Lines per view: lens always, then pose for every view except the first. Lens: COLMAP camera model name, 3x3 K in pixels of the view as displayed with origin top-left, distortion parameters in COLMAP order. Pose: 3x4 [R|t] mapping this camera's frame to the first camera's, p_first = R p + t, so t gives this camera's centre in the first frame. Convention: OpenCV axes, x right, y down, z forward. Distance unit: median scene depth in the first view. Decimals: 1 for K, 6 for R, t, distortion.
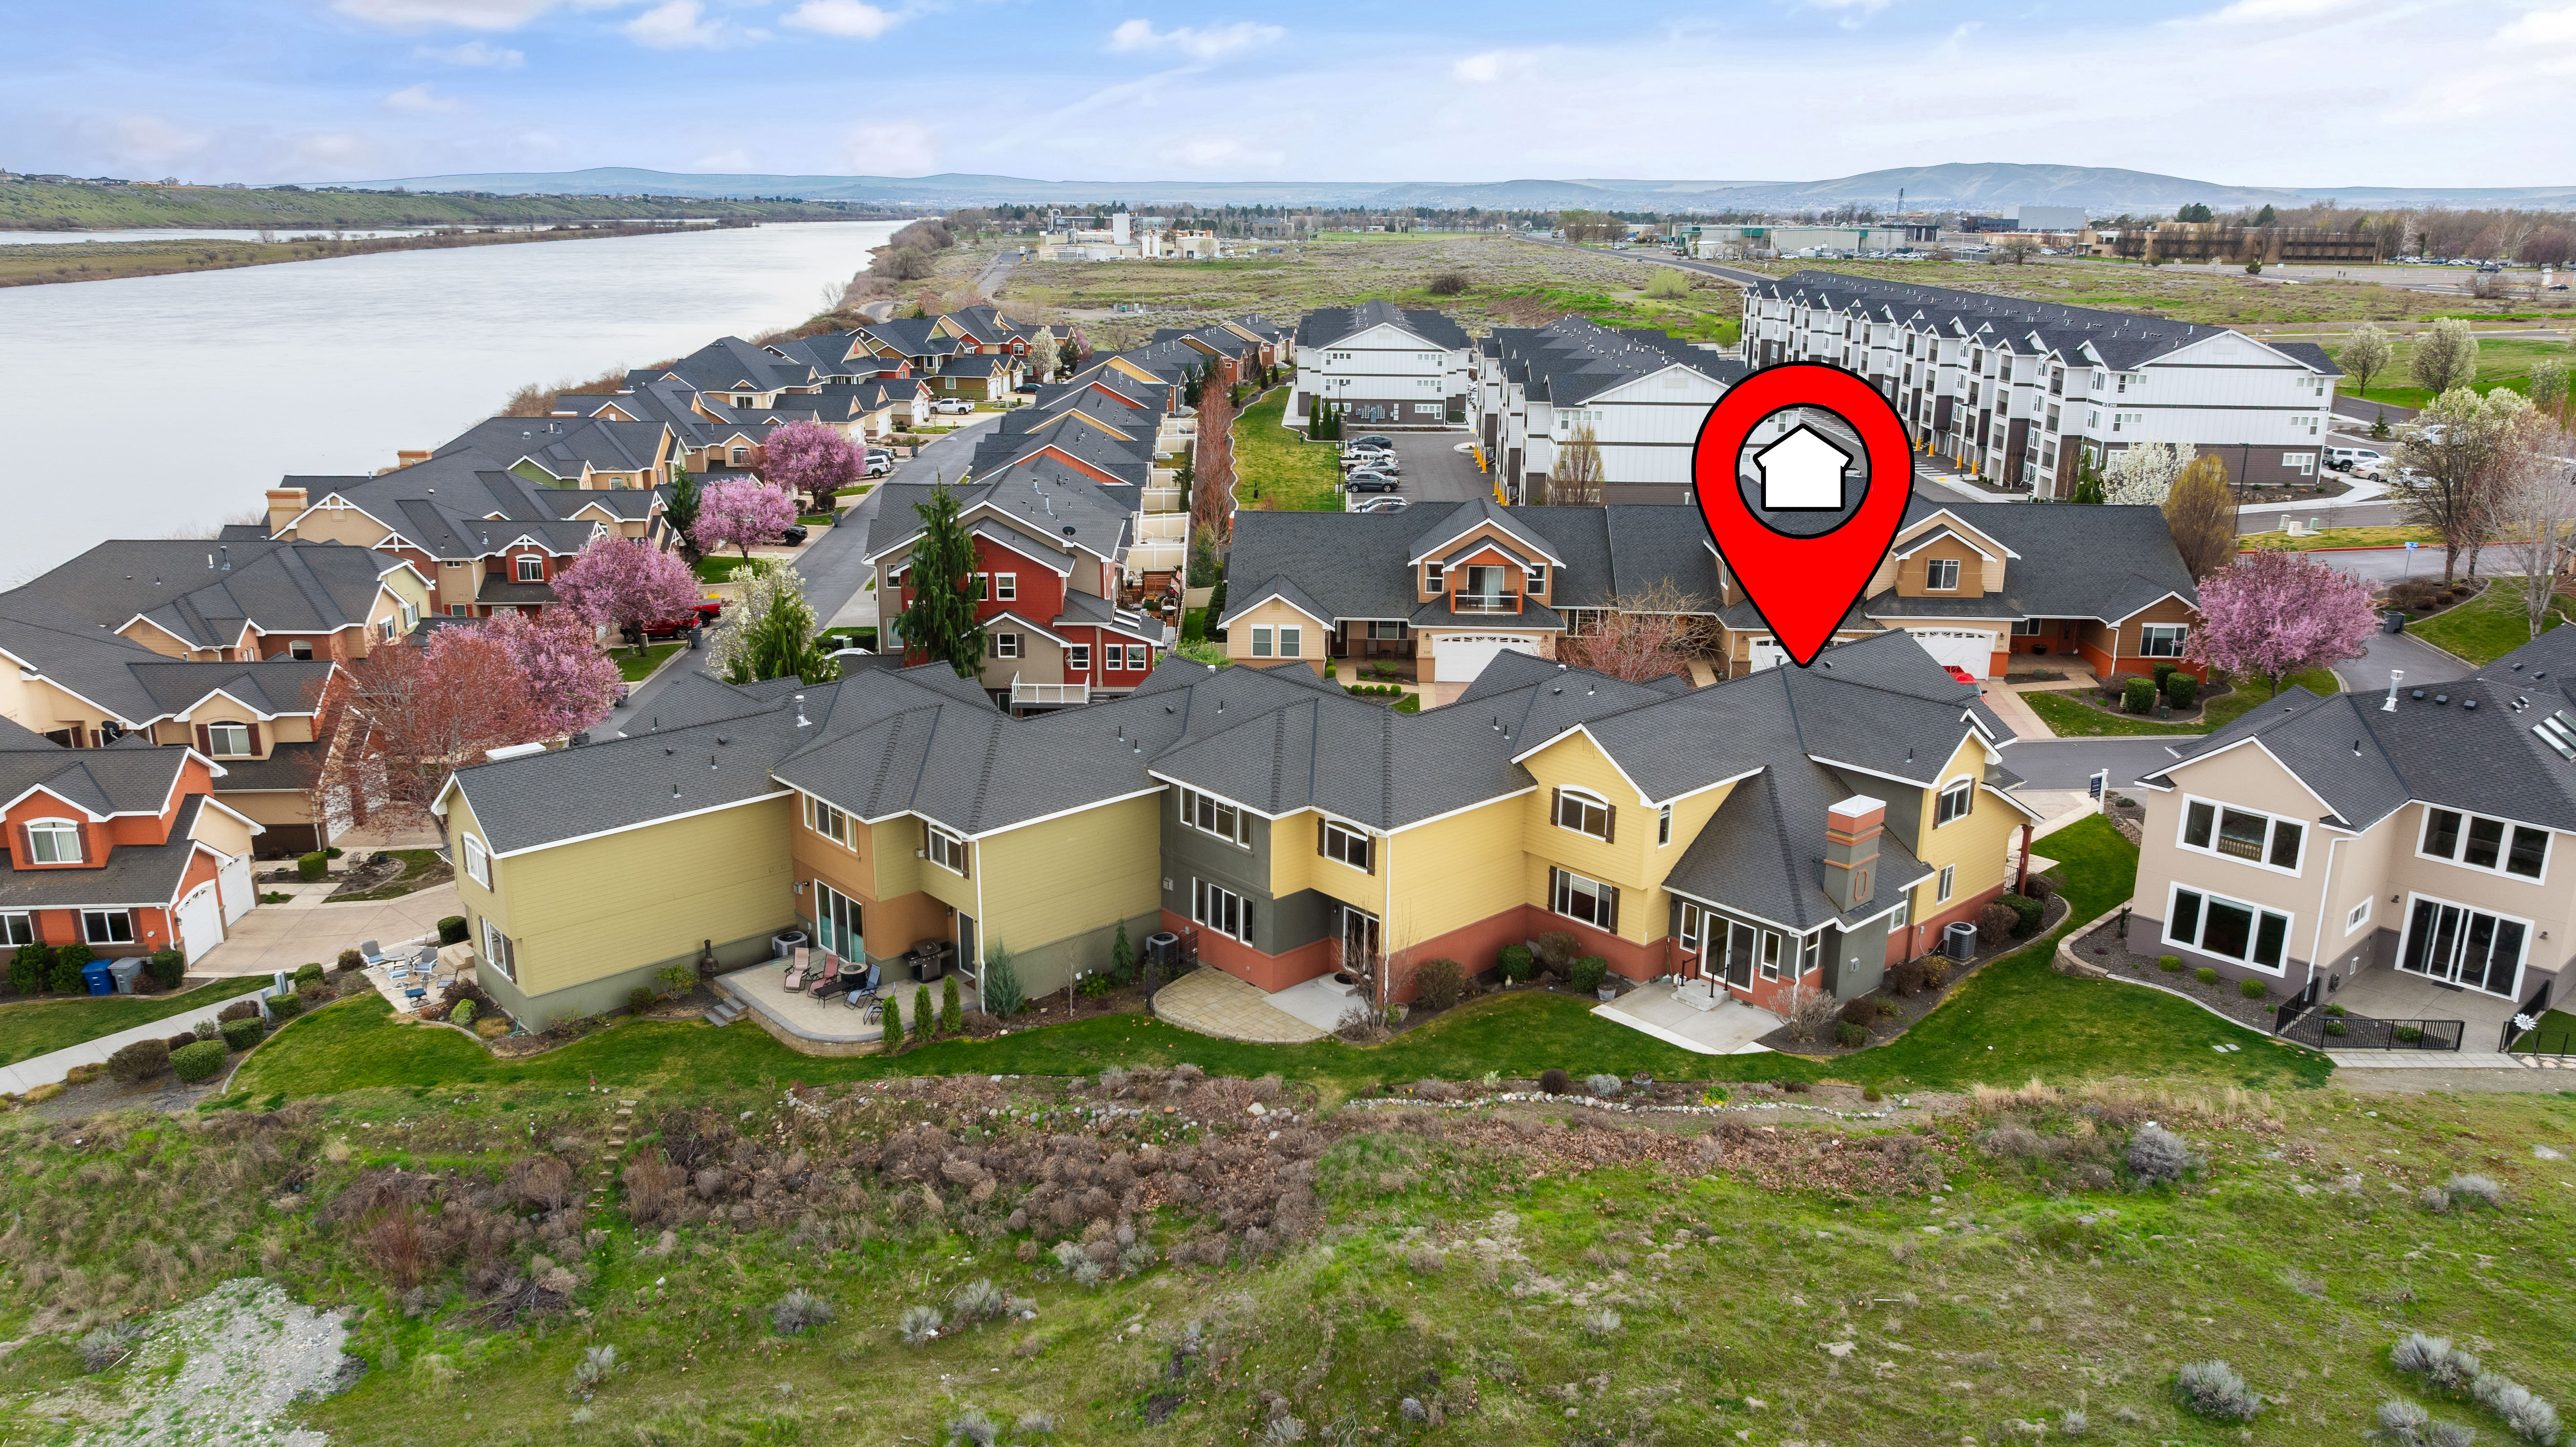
lens RADIAL K [[1802.3, 0, 1288.0], [0, 1802.3, 723.5], [0, 0, 1]] dist [-0.022269, -0.000187]
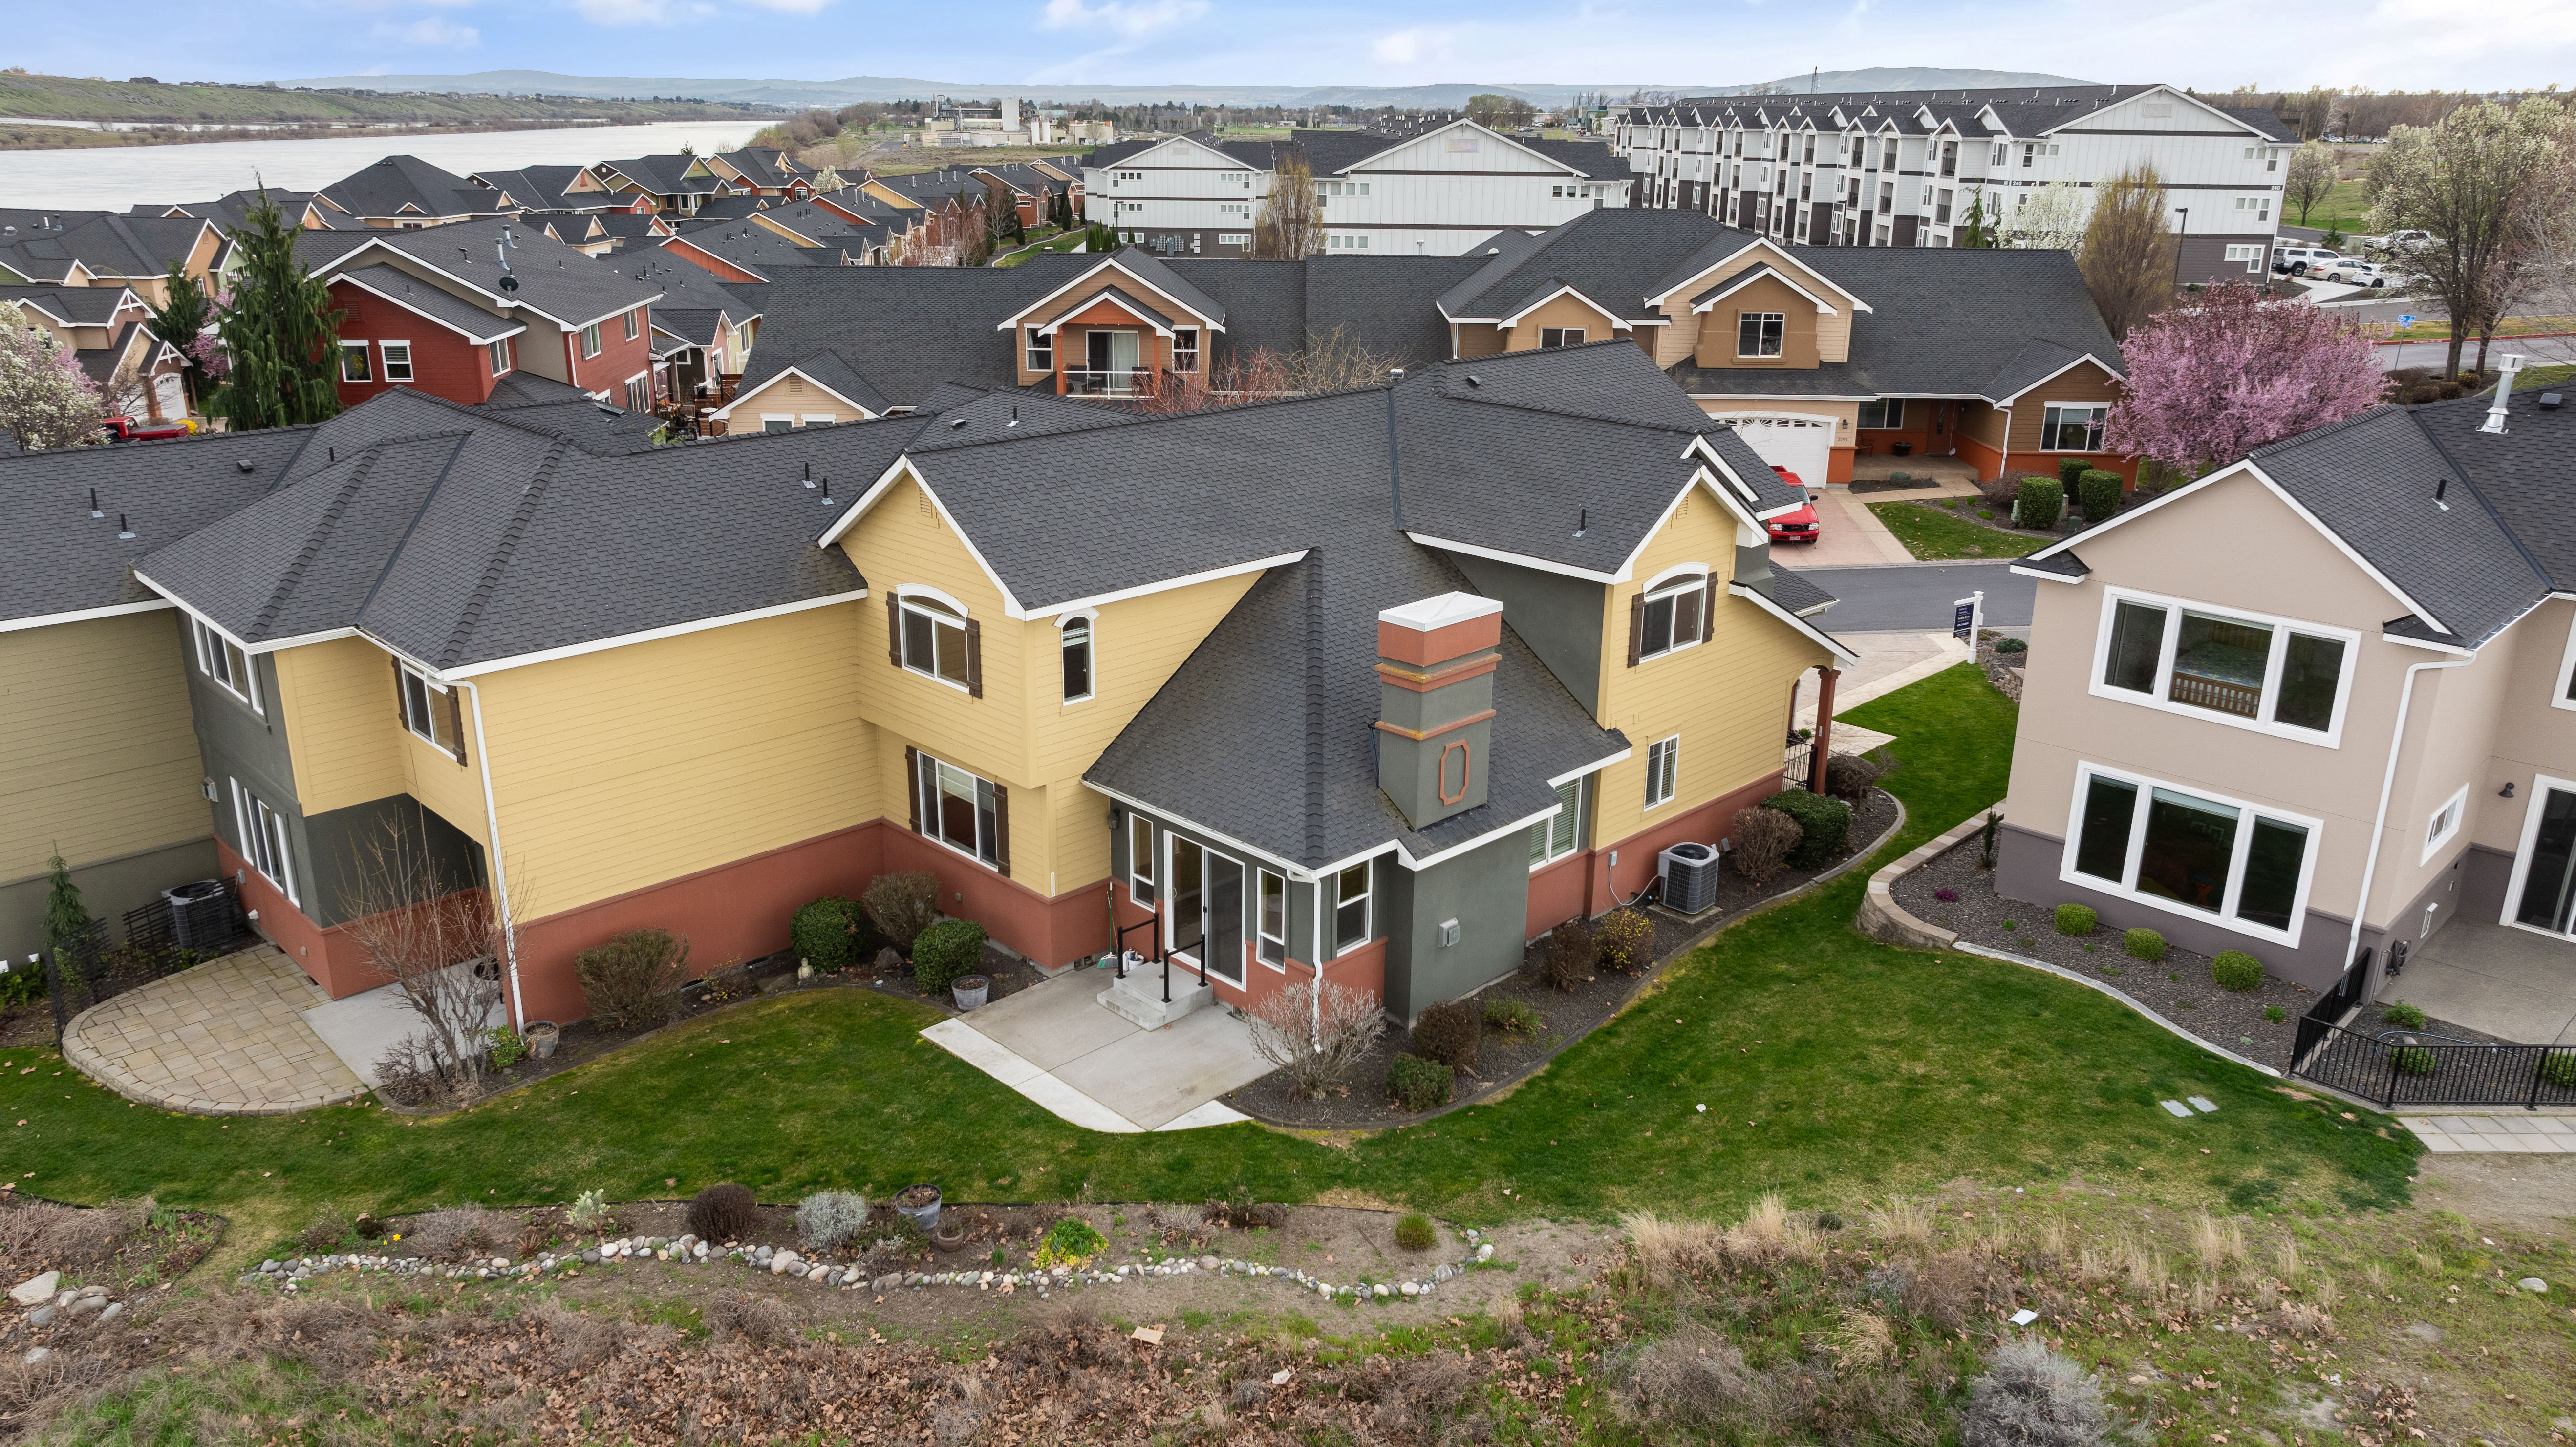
lens RADIAL K [[1802.3, 0, 1288.0], [0, 1802.3, 723.5], [0, 0, 1]] dist [-0.022269, -0.000187]
pose [[0.999159, -0.010540, 0.039628, 0.239855], [0.008626, 0.998802, 0.048166, 0.049485], [-0.040089, -0.047783, 0.998053, 0.484038]]
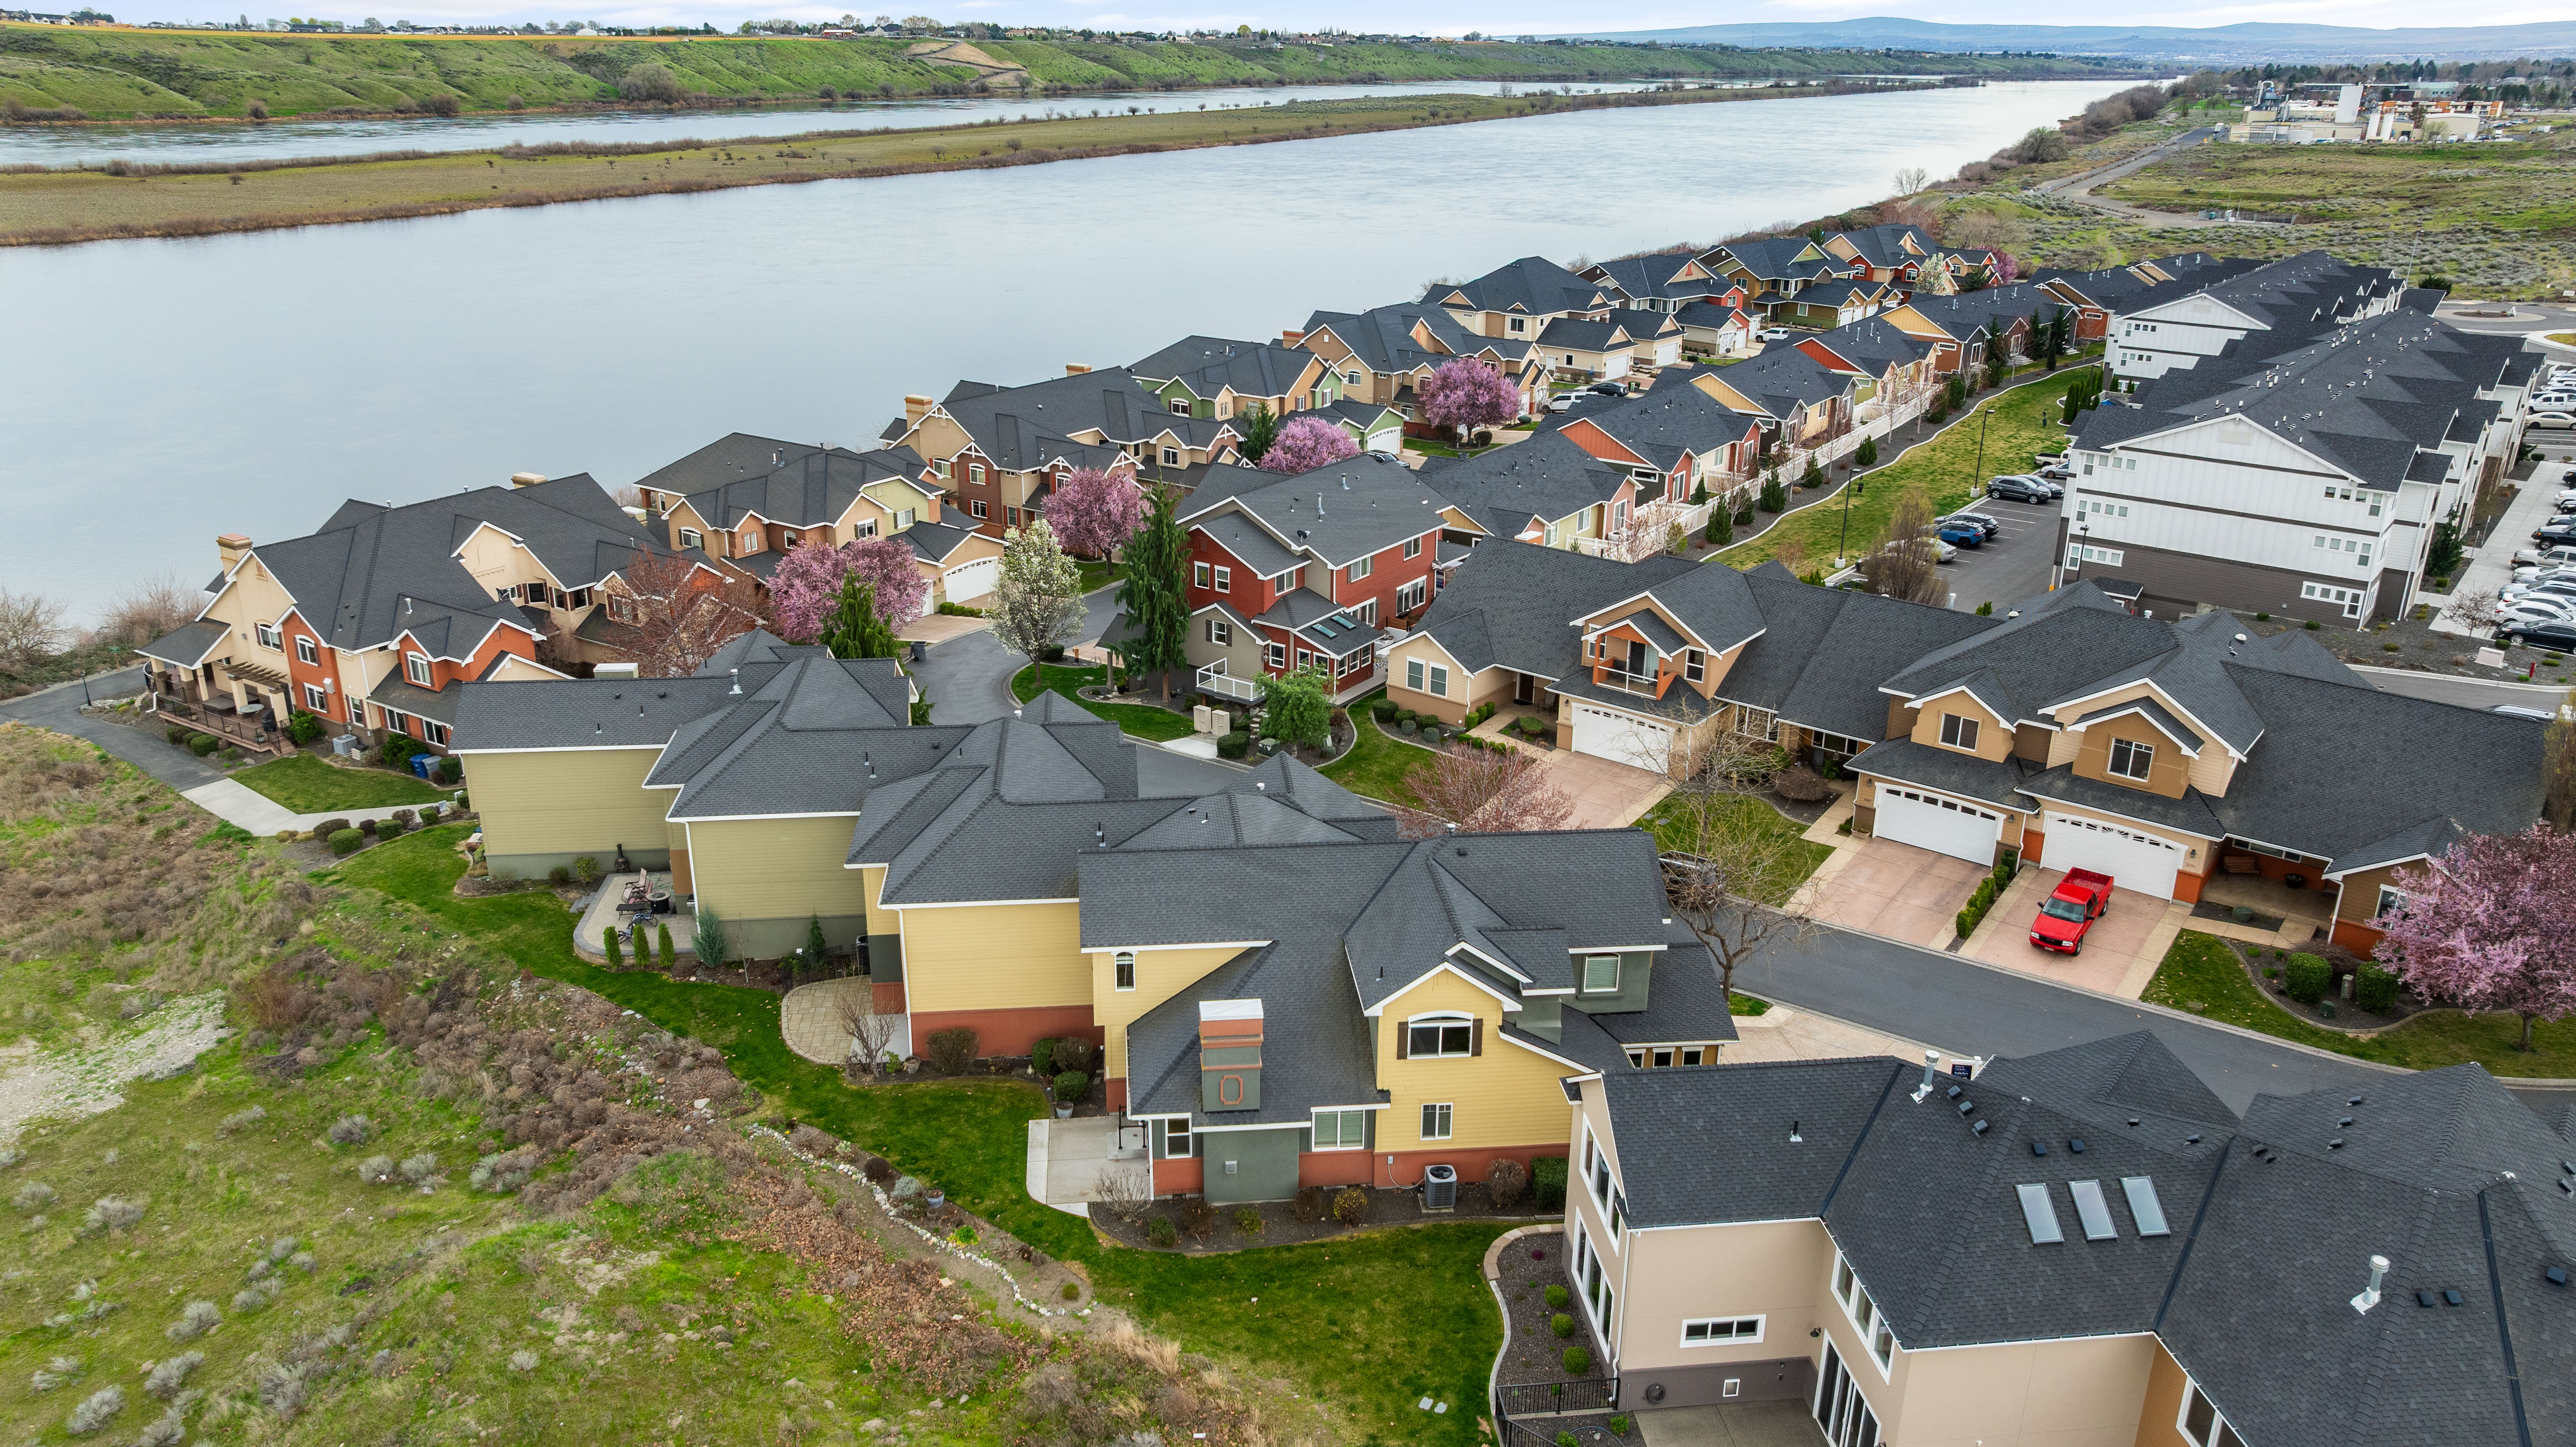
lens RADIAL K [[1802.3, 0, 1288.0], [0, 1802.3, 723.5], [0, 0, 1]] dist [-0.022269, -0.000187]
pose [[0.798879, 0.207439, -0.564590, 0.794967], [-0.164085, 0.978206, 0.127234, -0.214420], [0.578679, -0.009004, 0.815506, 0.226909]]
